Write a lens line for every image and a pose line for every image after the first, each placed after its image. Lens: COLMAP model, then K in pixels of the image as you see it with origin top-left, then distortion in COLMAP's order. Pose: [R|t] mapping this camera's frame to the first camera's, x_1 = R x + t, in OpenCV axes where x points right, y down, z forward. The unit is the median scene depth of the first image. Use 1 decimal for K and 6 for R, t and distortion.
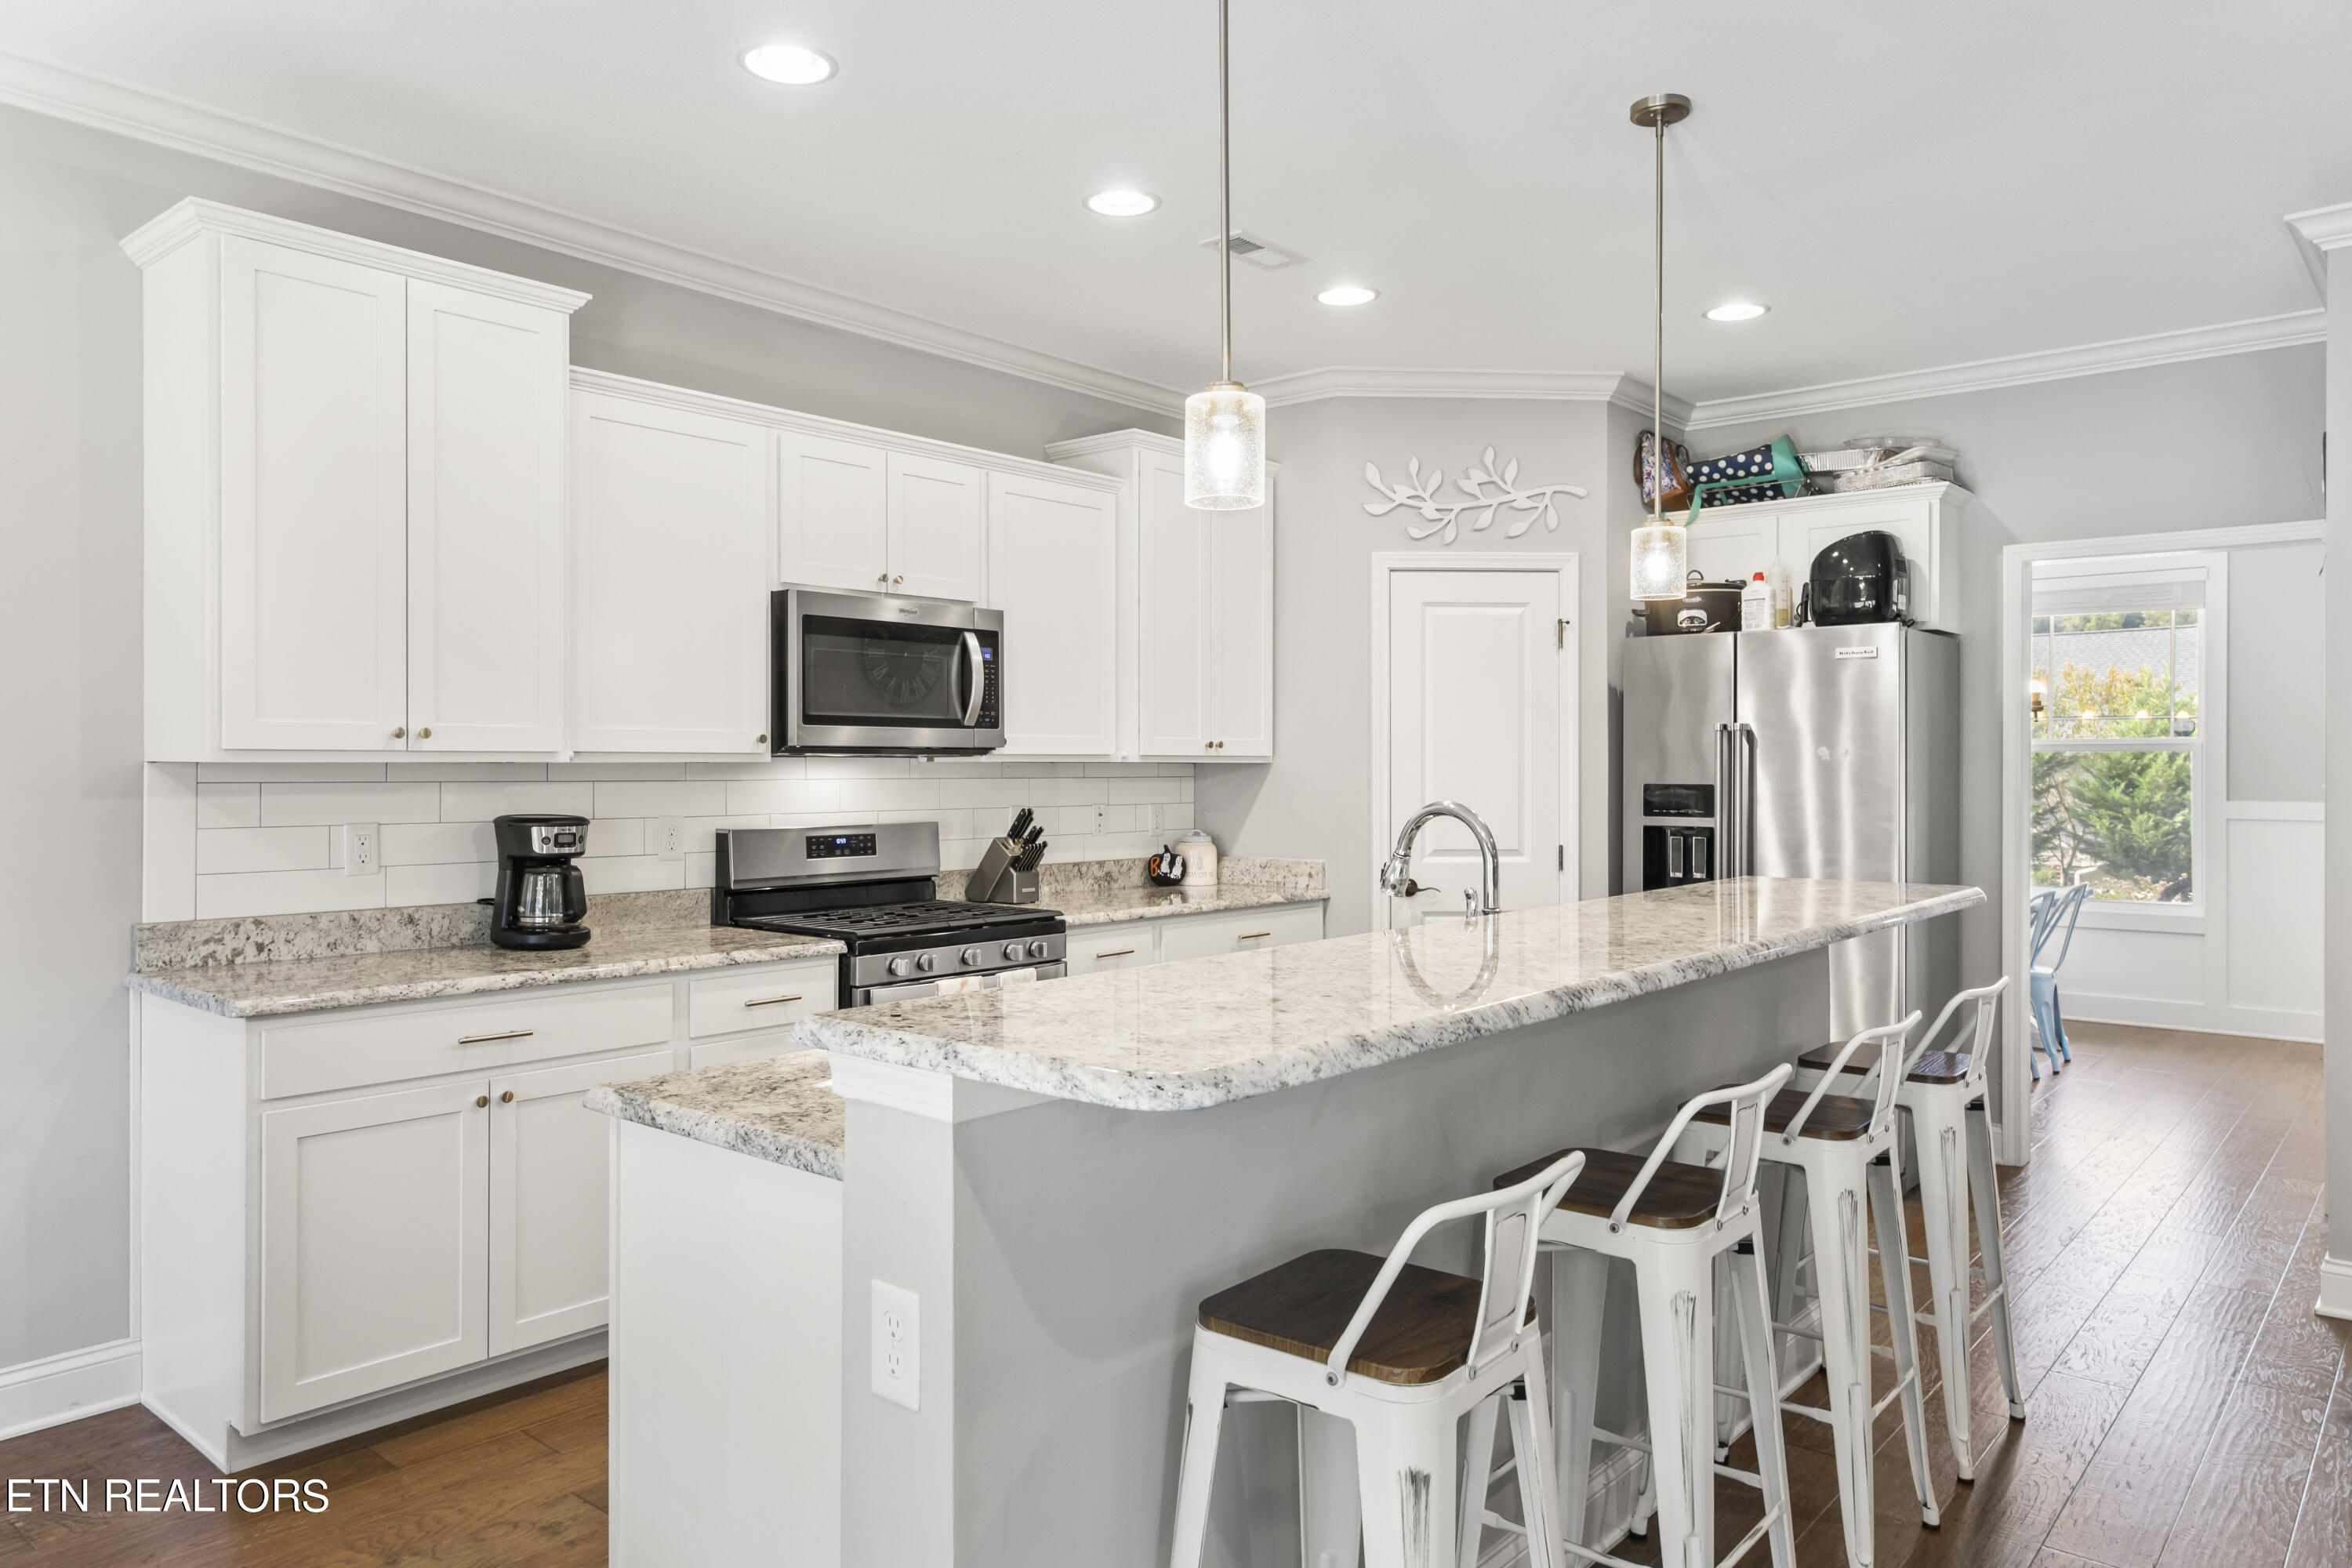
lens RADIAL K [[1550.3, 0, 1145.1], [0, 1550.3, 771.1], [0, 0, 1]] dist [0.003821, 0.003341]
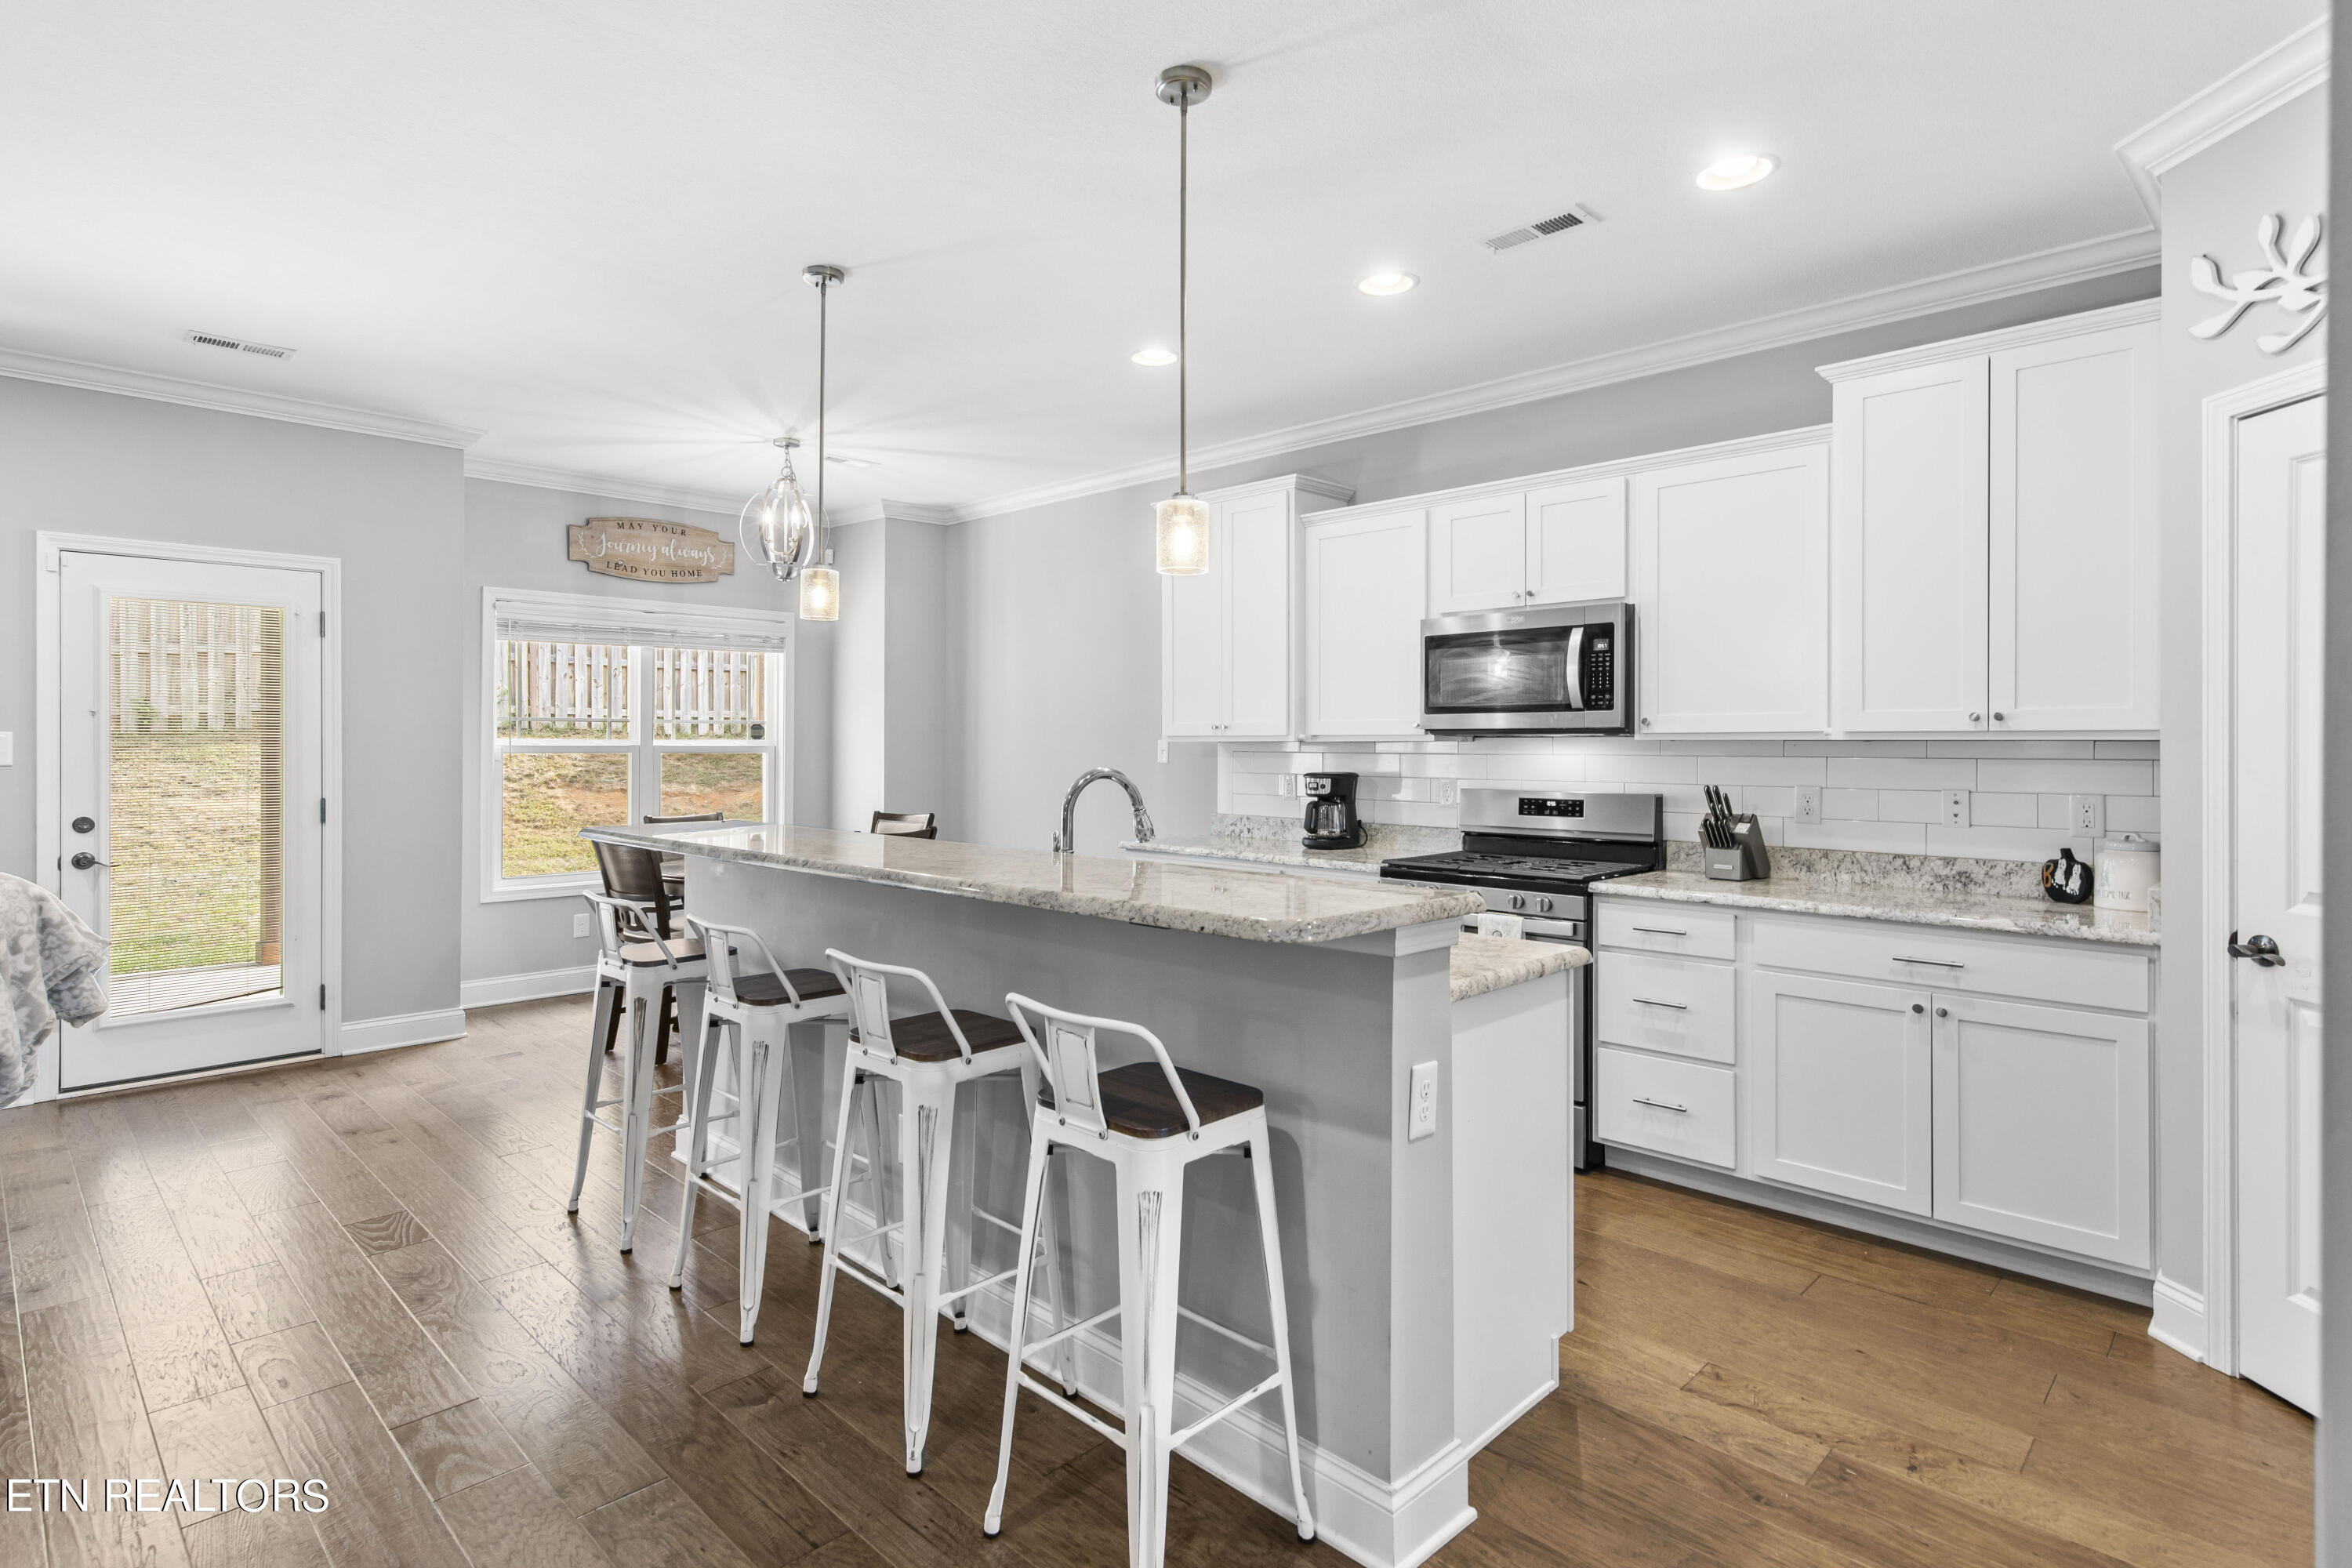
lens RADIAL K [[1185.8, 0, 1150.5], [0, 1185.8, 746.5], [0, 0, 1]] dist [0.005351, 0.002200]
pose [[-0.066017, -0.000258, -0.997818, 0.784140], [-0.006974, 0.999976, 0.000203, 0.000788], [0.997794, 0.006973, -0.066018, 0.736630]]
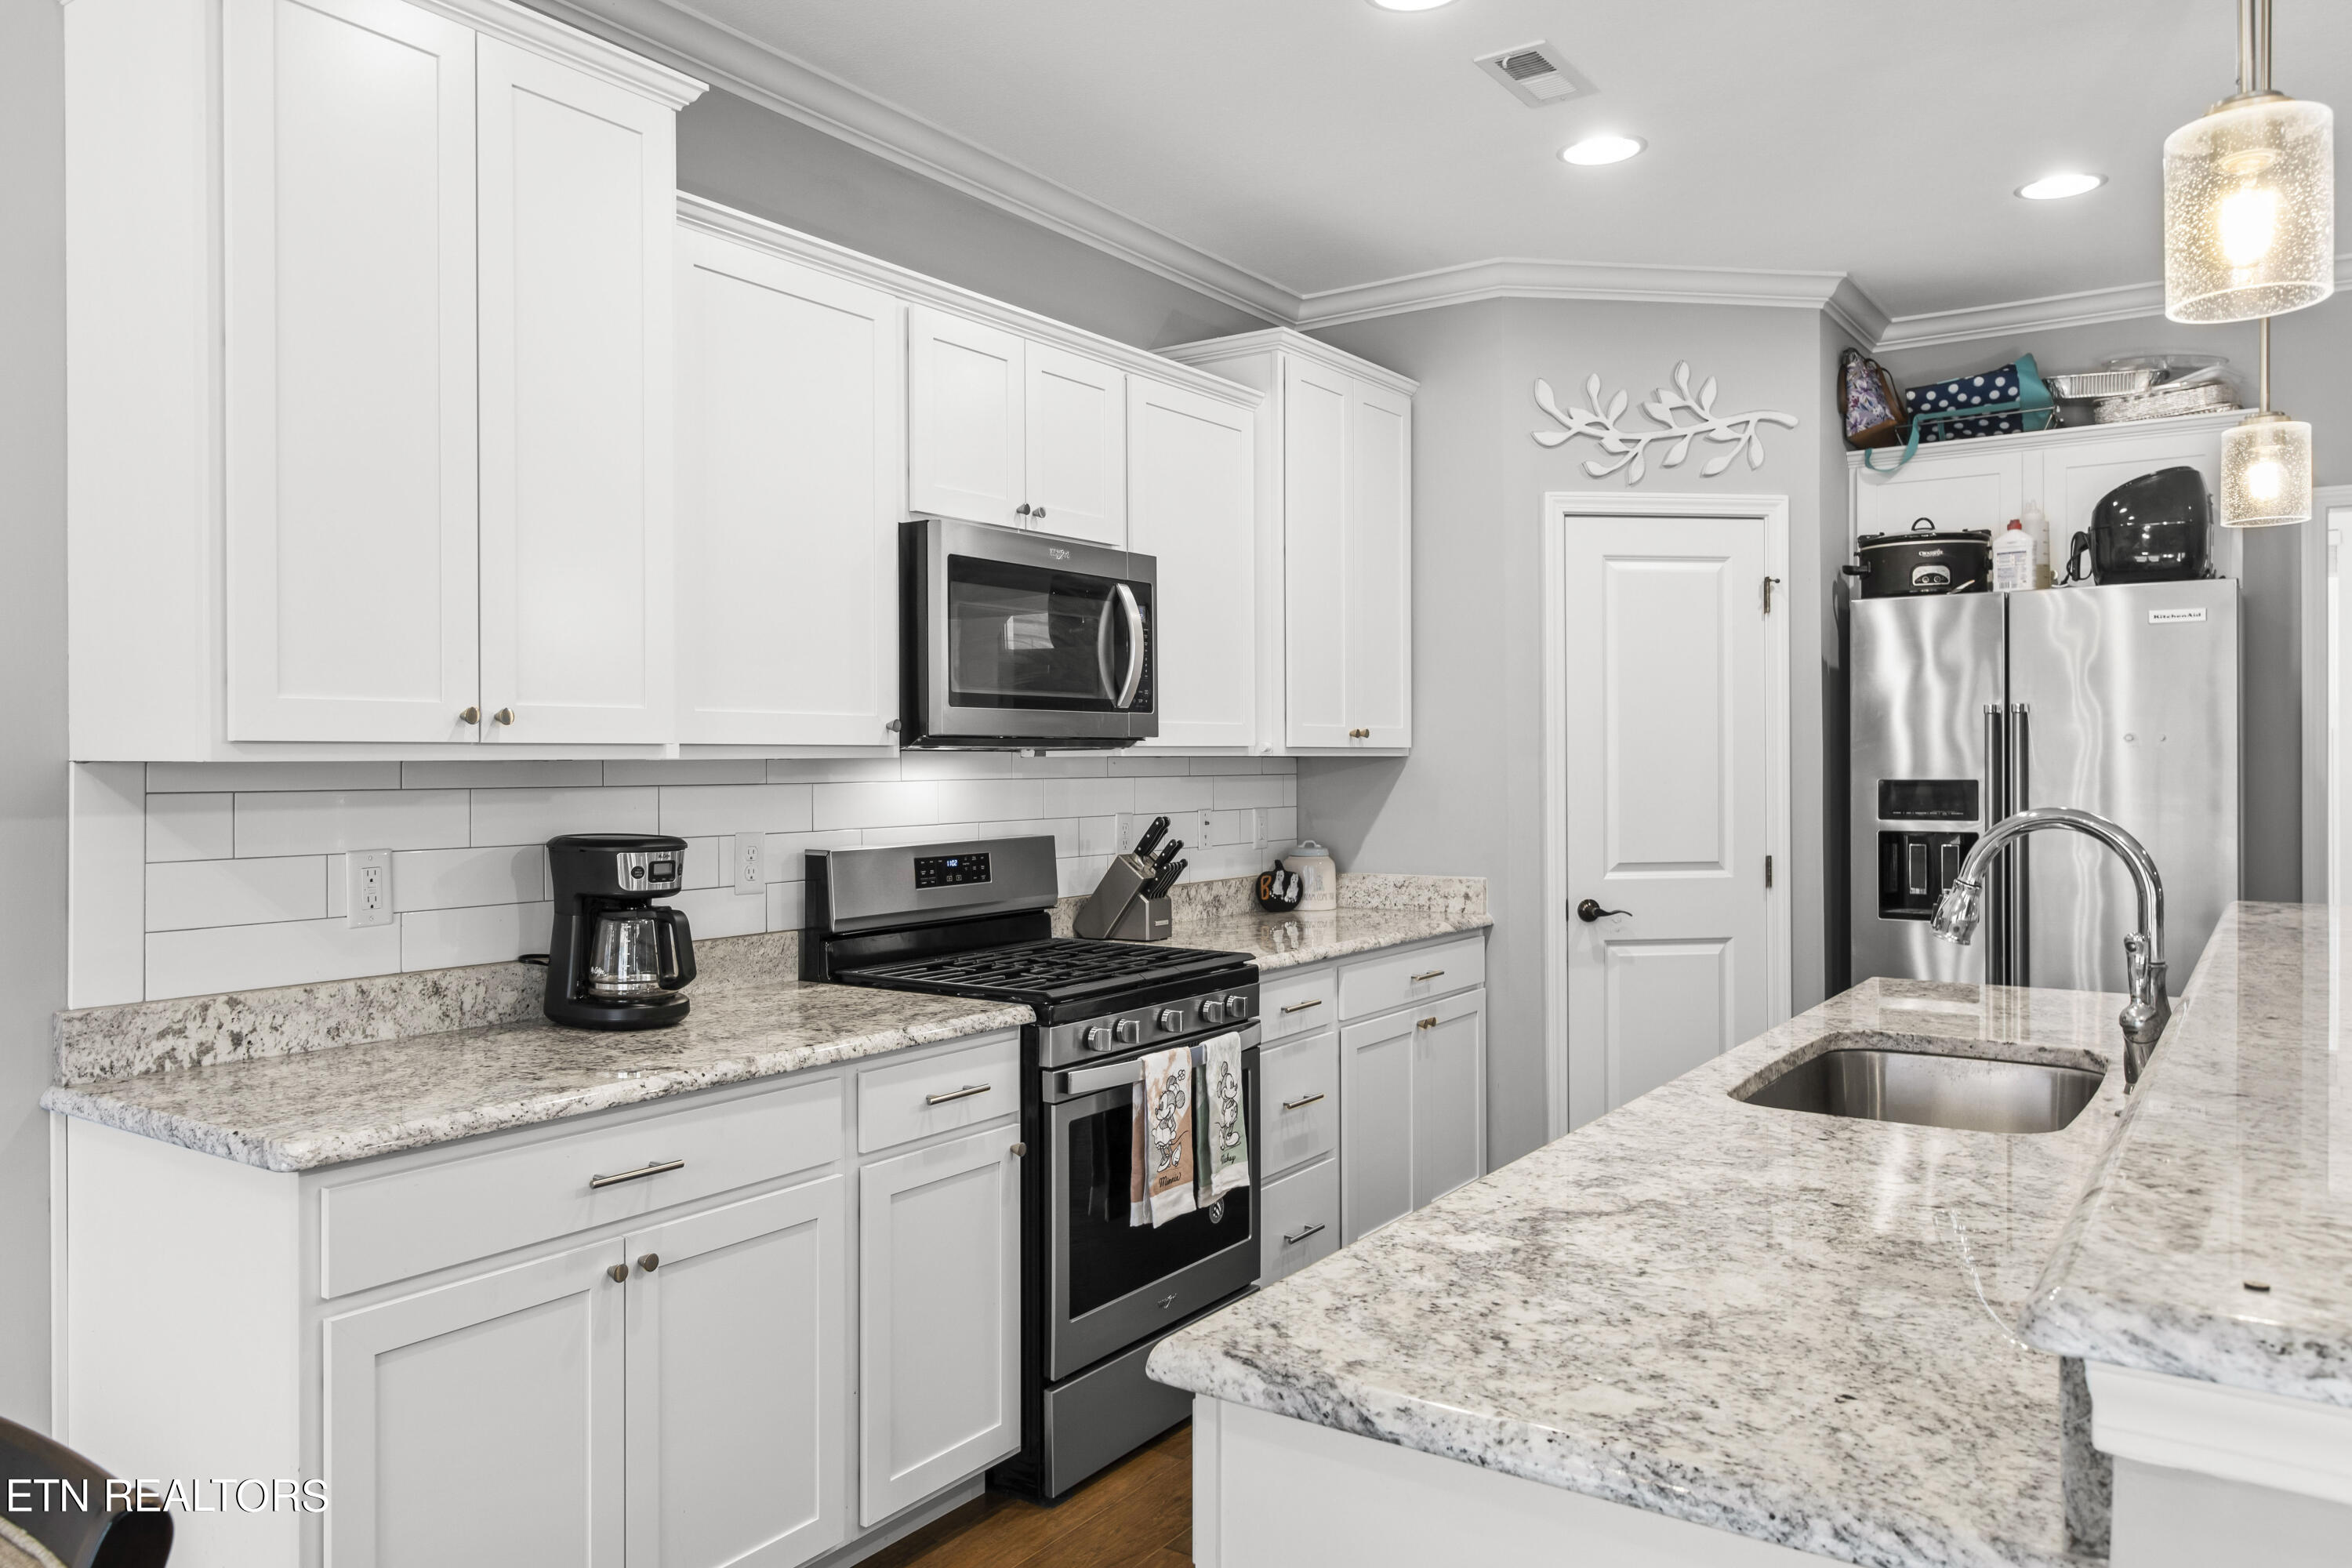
lens RADIAL K [[1670.9, 0, 1063.9], [0, 1670.9, 768.4], [0, 0, 1]] dist [0.004589, 0.000185]
pose [[0.996582, -0.005974, 0.082391, -0.207909], [0.005941, 0.999982, 0.000647, -0.000784], [-0.082393, -0.000155, 0.996600, 0.193241]]
